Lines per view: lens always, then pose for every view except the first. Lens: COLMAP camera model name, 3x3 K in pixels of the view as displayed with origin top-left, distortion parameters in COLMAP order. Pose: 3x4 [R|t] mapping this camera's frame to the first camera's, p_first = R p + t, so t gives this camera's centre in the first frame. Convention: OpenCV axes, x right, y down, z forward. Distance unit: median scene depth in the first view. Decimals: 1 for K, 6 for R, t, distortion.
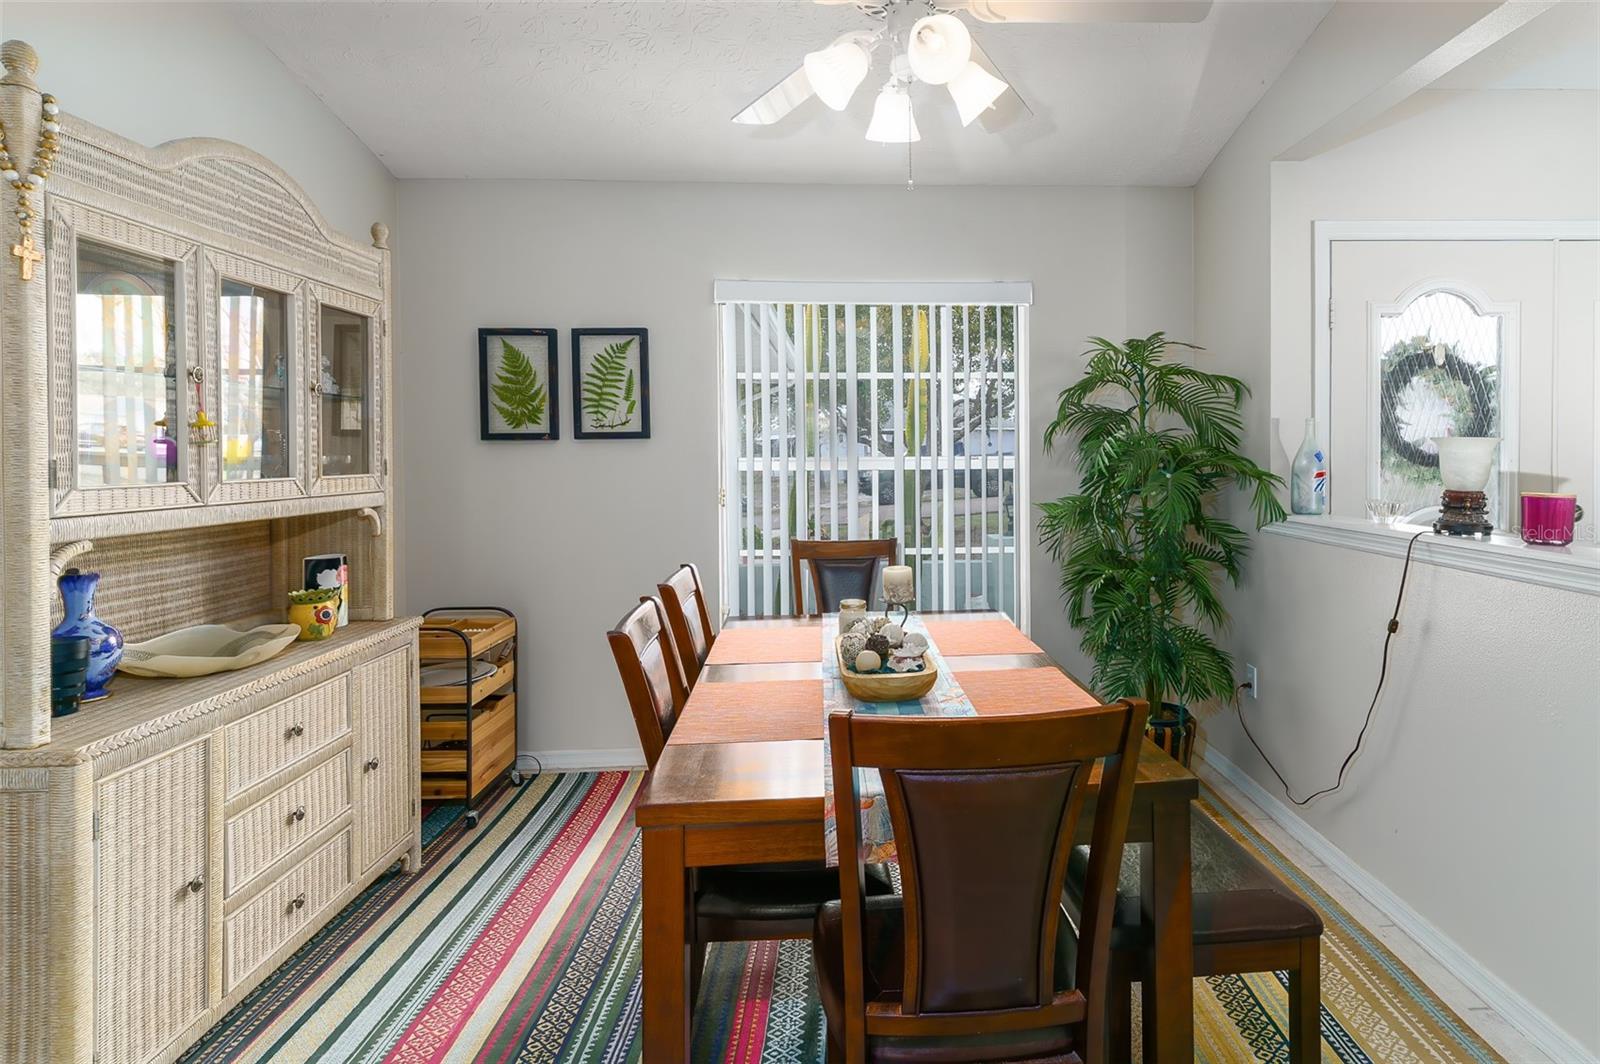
lens RADIAL K [[863.1, 0, 830.1], [0, 863.1, 457.0], [0, 0, 1]] dist [-0.002191, -0.001017]
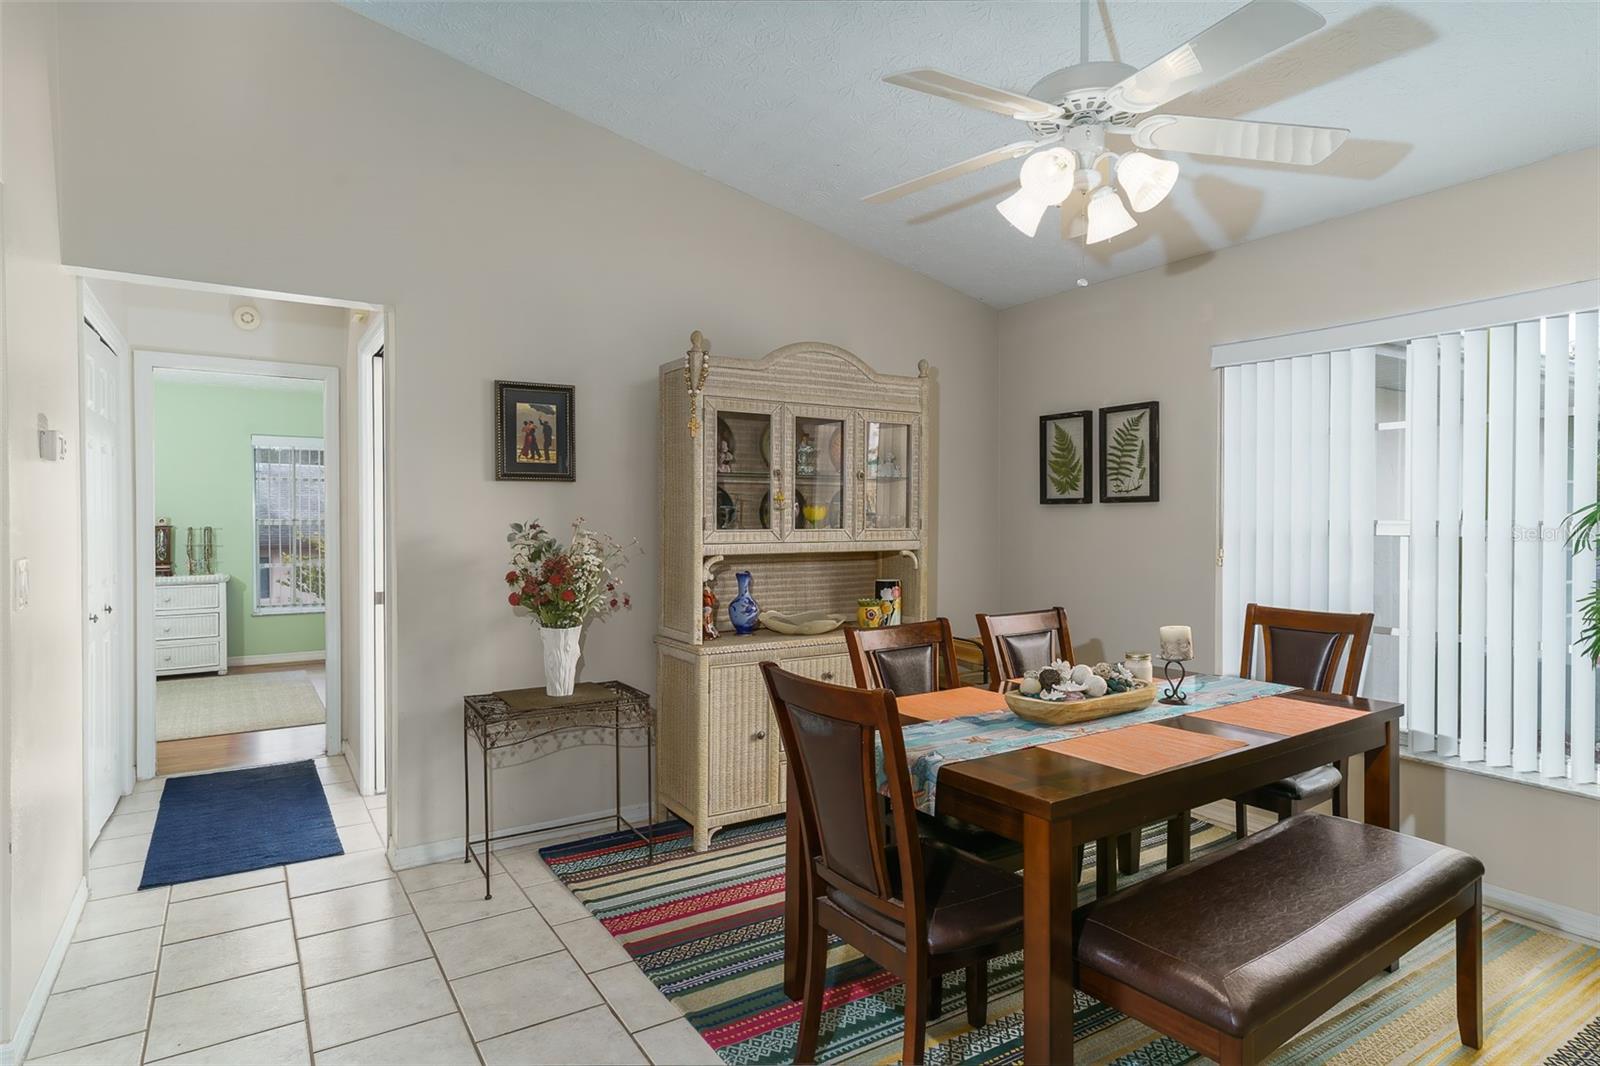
lens RADIAL K [[902.6, 0, 800.1], [0, 902.6, 527.5], [0, 0, 1]] dist [0.002883, -0.000032]
pose [[0.485740, 0.016673, -0.873944, 0.583430], [-0.005351, 0.999856, 0.016102, -0.004619], [0.874087, -0.003145, 0.485759, 0.044217]]
